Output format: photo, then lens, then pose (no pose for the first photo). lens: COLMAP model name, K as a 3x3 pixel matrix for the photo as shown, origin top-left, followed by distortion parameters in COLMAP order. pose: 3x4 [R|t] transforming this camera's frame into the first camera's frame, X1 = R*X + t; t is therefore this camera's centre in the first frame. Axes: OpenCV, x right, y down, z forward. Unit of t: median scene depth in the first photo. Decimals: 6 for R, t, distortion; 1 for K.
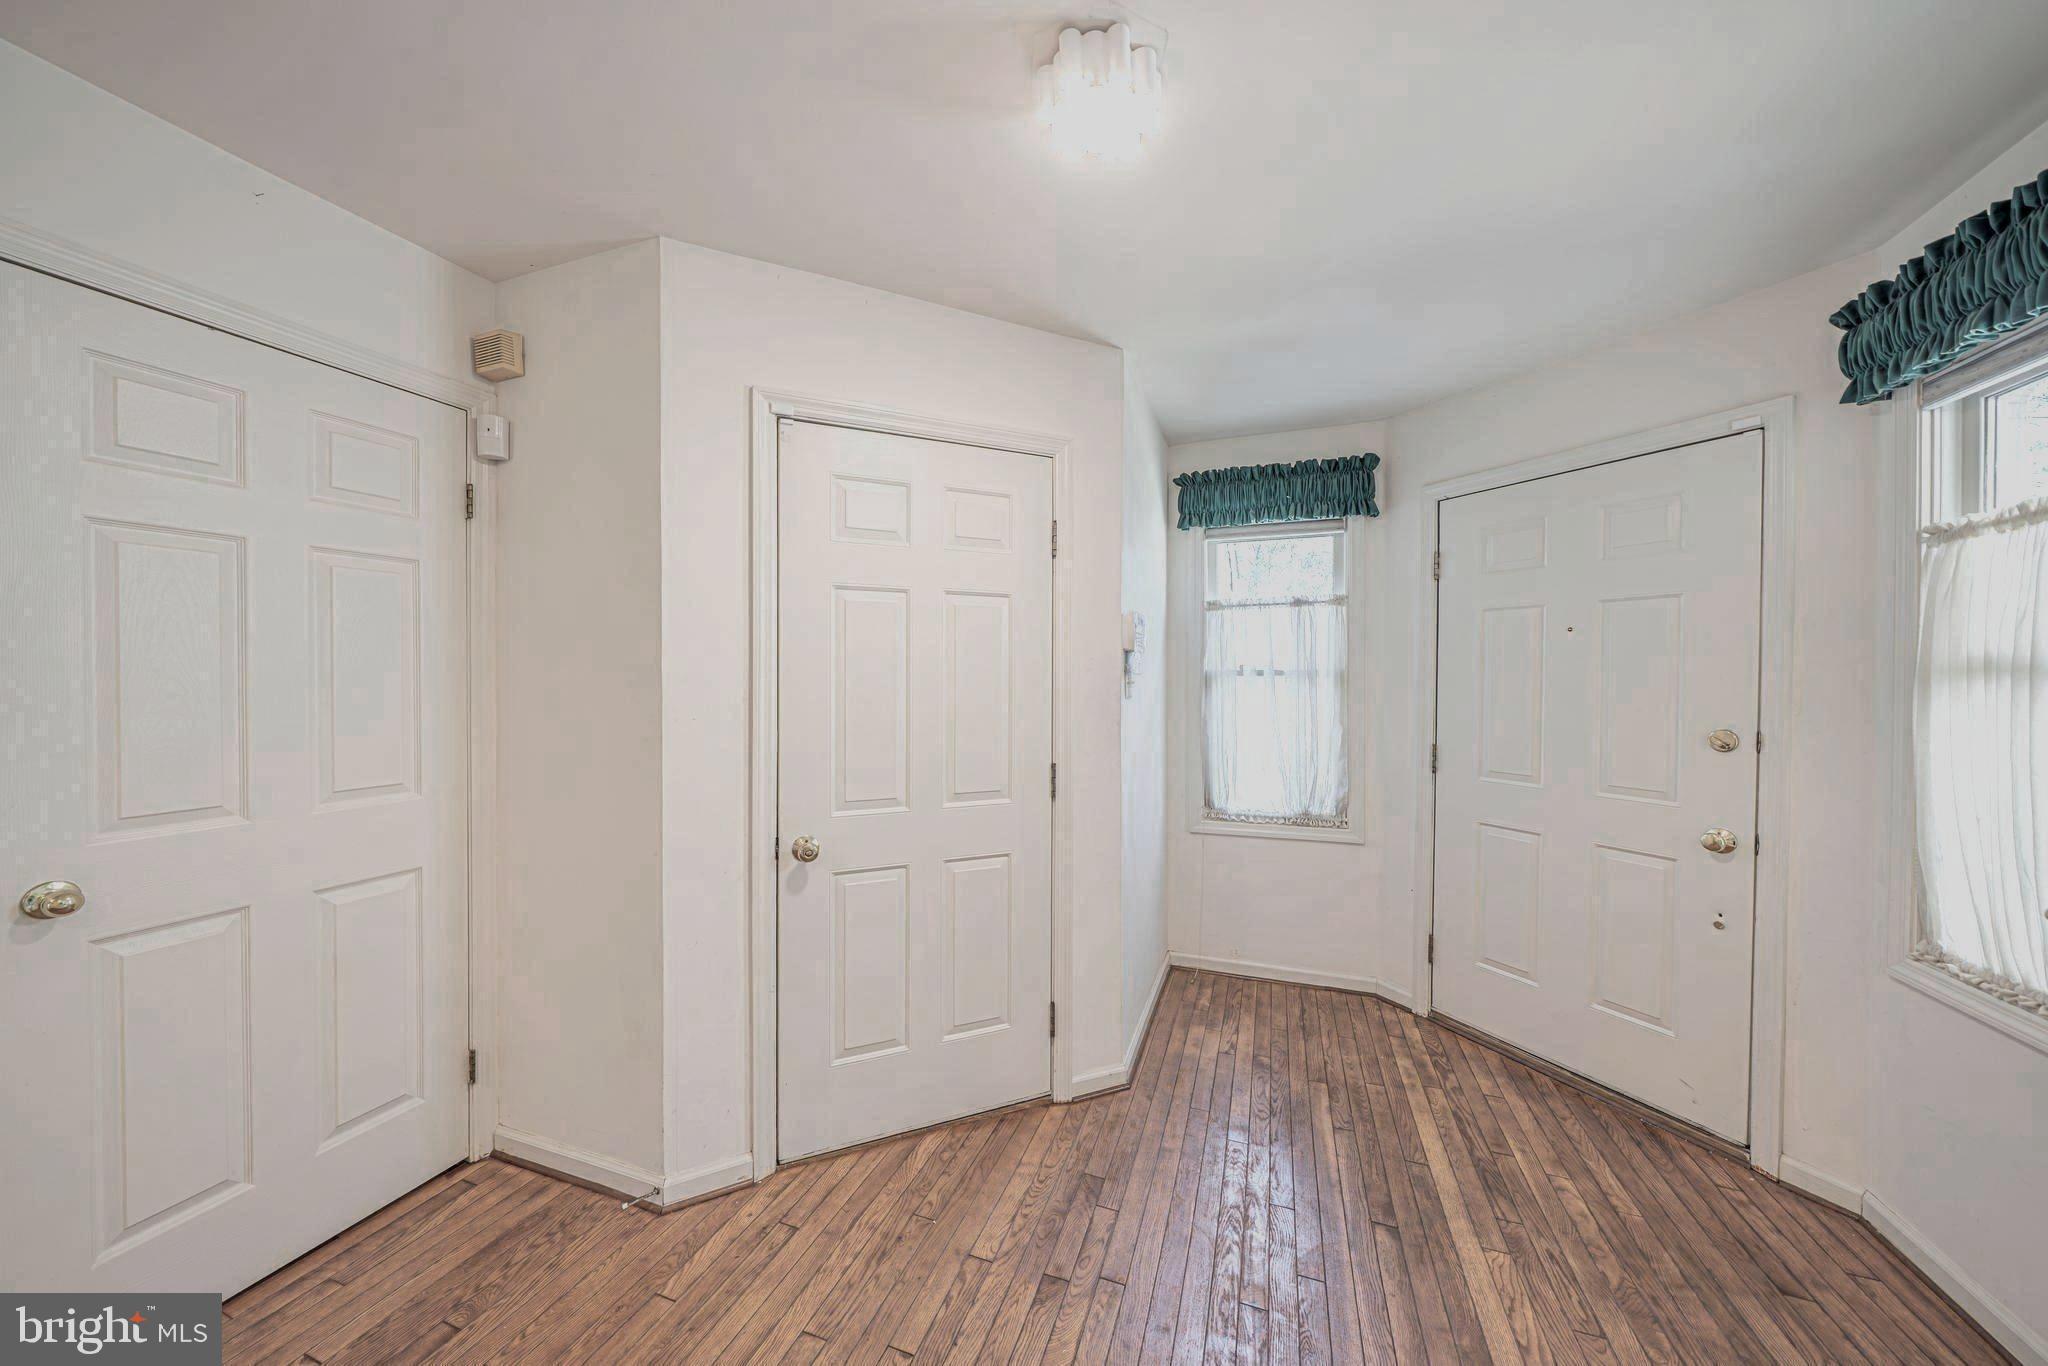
lens RADIAL K [[706.7, 0, 1008.1], [0, 706.7, 678.3], [0, 0, 1]] dist [-0.006230, -0.000050]
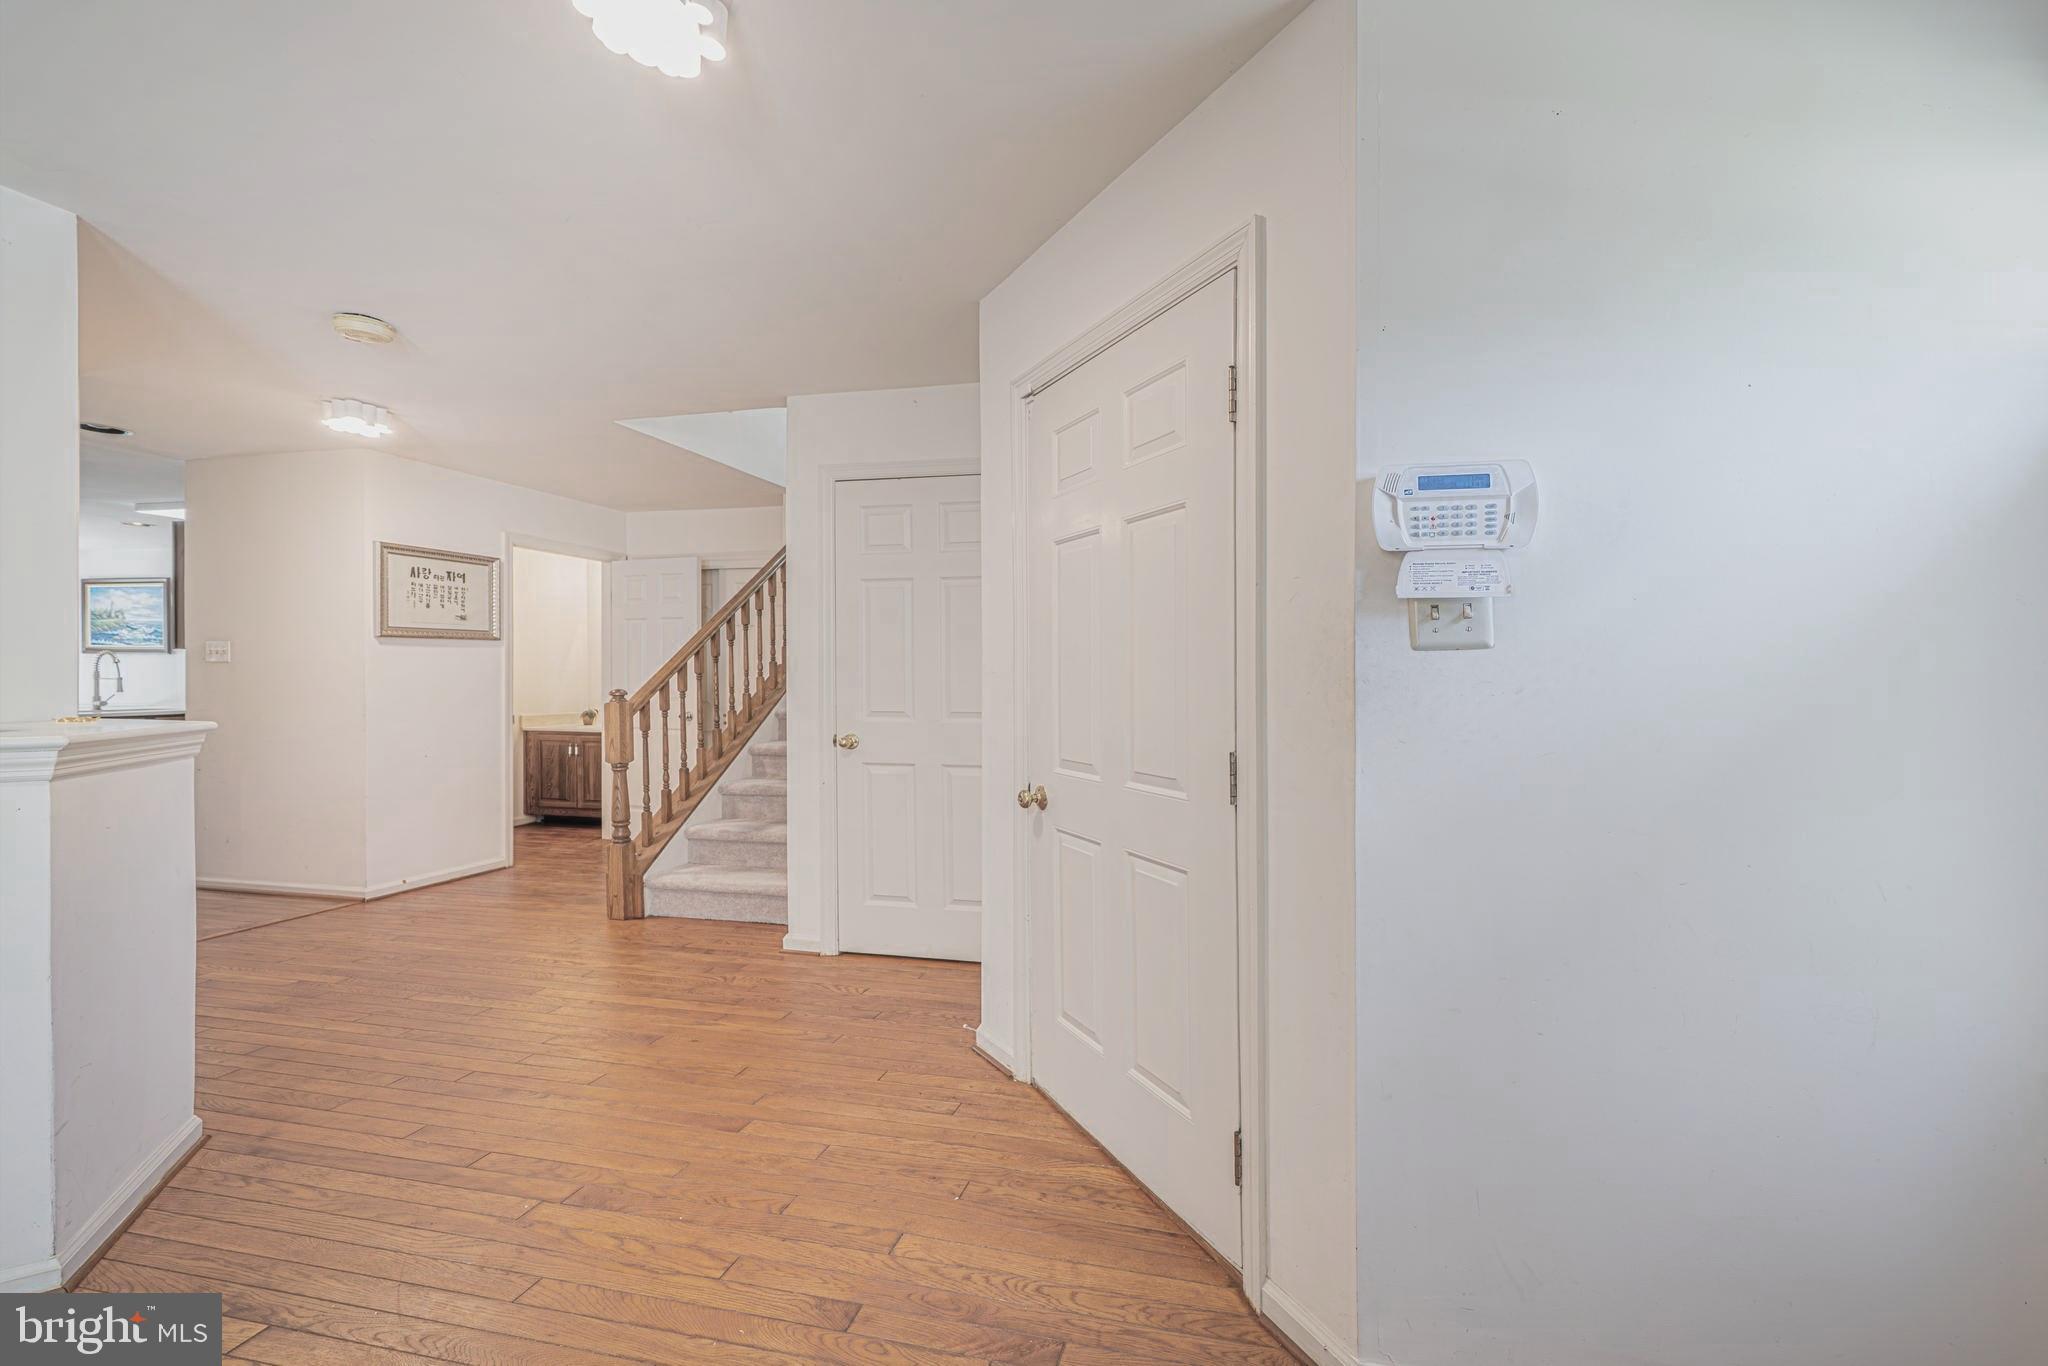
lens RADIAL K [[731.5, 0, 1200.1], [0, 731.5, 688.3], [0, 0, 1]] dist [-0.001242, -0.000154]
pose [[0.228256, 0.012875, -0.973516, 0.851663], [0.004748, 0.999886, 0.014337, 0.065880], [0.973590, -0.007894, 0.228169, 1.016123]]
